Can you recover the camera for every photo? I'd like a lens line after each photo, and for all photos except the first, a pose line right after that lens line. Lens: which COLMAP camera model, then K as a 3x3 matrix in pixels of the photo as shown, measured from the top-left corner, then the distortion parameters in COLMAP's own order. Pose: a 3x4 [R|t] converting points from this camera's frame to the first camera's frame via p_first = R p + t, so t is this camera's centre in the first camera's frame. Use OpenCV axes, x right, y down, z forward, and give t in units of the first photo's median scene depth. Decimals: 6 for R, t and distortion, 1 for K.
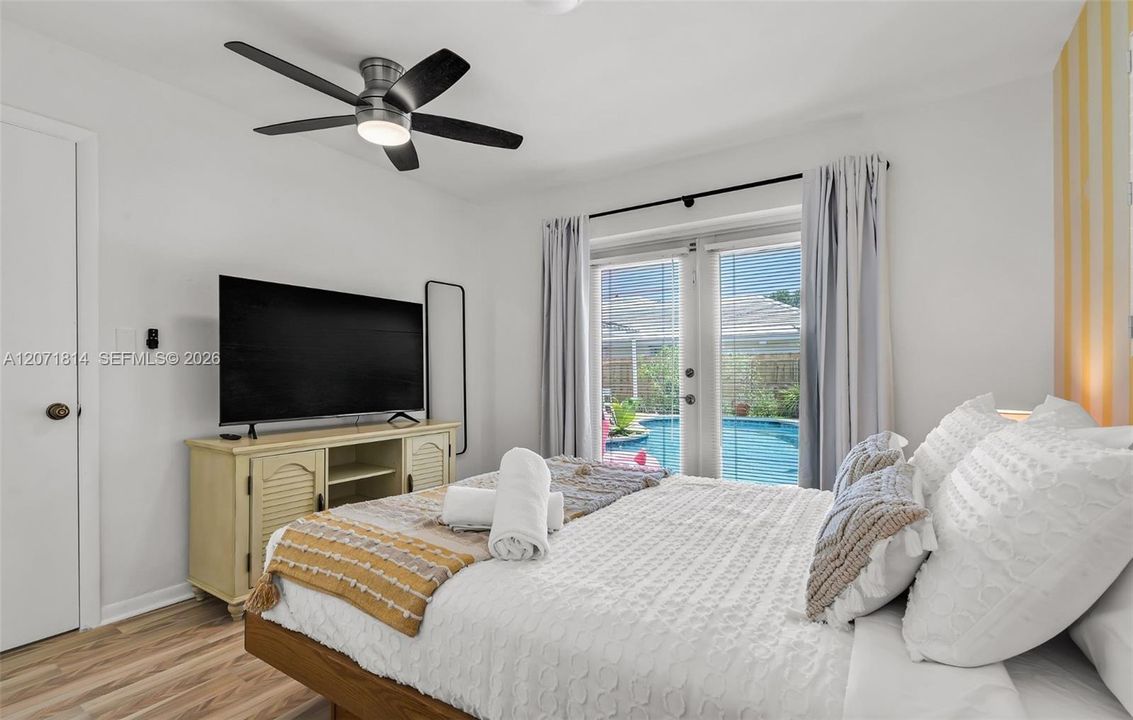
lens RADIAL K [[517.9, 0, 568.9], [0, 517.9, 367.6], [0, 0, 1]] dist [-0.000149, -0.000026]
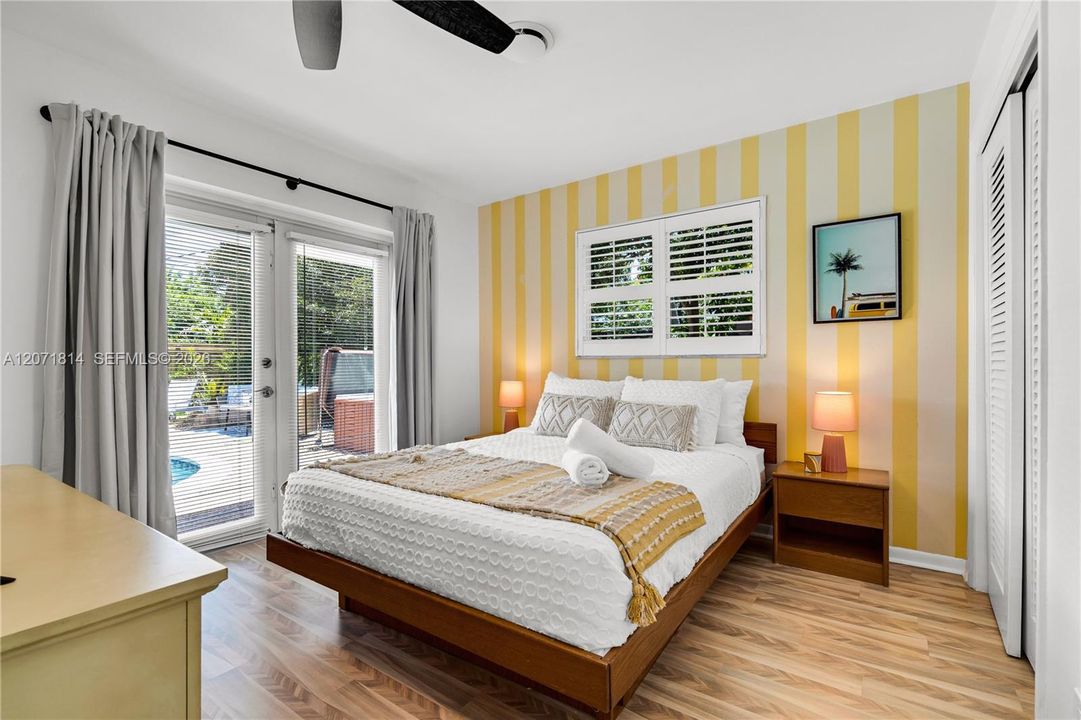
lens RADIAL K [[493.2, 0, 542.1], [0, 493.2, 357.8], [0, 0, 1]] dist [-0.003757, -0.000234]
pose [[0.033281, 0.002182, 0.999444, -0.651092], [-0.007176, 0.999972, -0.001944, -0.001249], [-0.999420, -0.007107, 0.033296, 0.500864]]
